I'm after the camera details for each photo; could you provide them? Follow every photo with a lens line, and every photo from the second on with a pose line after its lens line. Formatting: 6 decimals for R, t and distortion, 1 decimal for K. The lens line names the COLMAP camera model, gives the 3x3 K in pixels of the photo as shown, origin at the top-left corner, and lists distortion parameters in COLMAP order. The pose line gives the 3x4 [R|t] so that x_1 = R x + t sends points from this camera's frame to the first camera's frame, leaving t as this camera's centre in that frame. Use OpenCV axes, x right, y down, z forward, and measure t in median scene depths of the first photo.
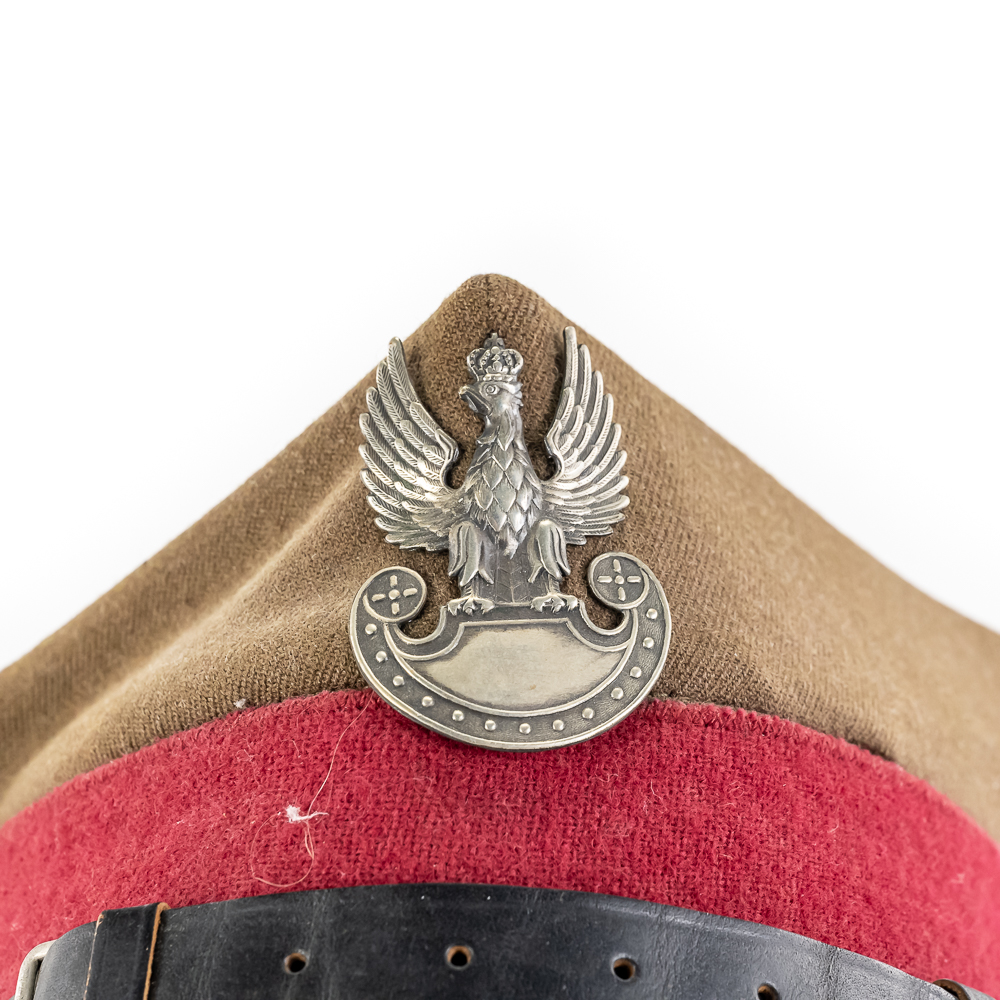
lens RADIAL K [[3586.5, 0, 499.7], [0, 3586.5, 500.1], [0, 0, 1]] dist [0.127749, 0.000000]
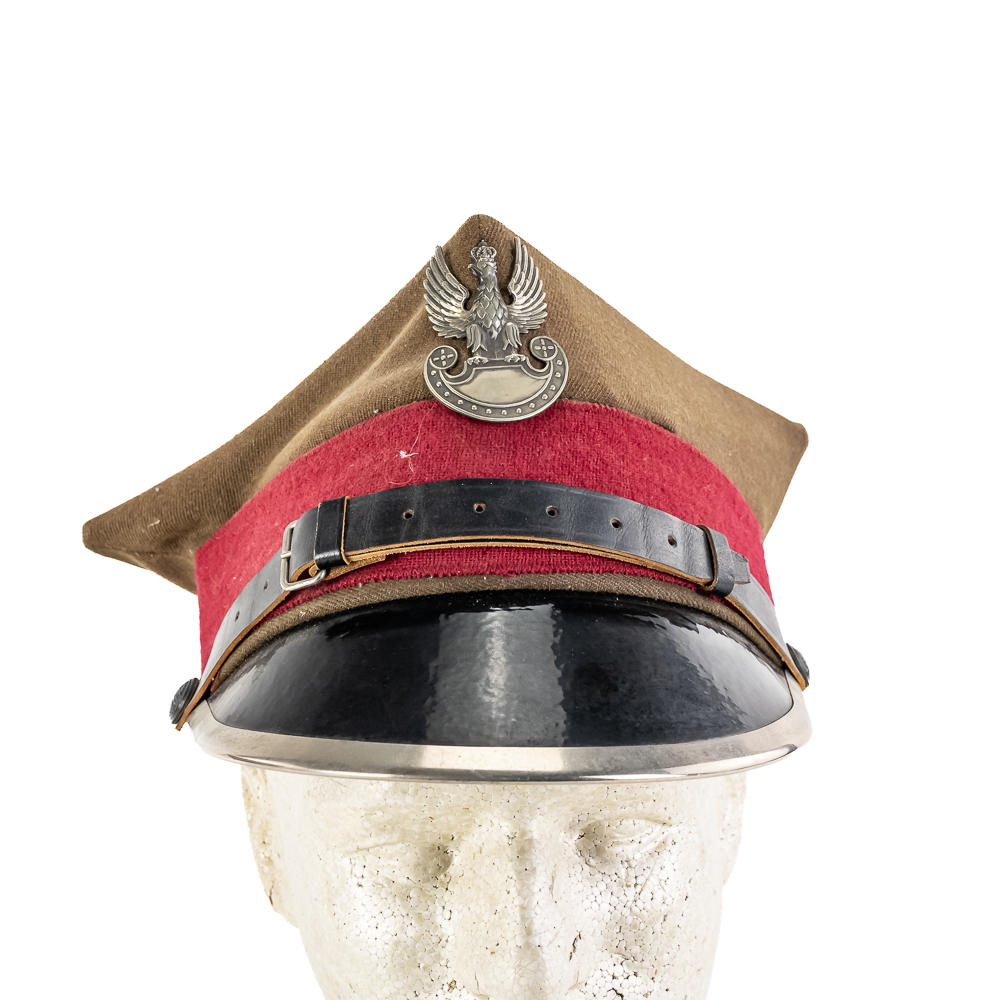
lens RADIAL K [[2348.2, 0, 500.7], [0, 2348.2, 499.9], [0, 0, 1]] dist [-0.109289, 0.000000]
pose [[0.999015, -0.044345, 0.001806, -0.000233], [0.044276, 0.998614, 0.028455, 0.072960], [-0.003066, -0.028347, 0.999593, -0.451587]]
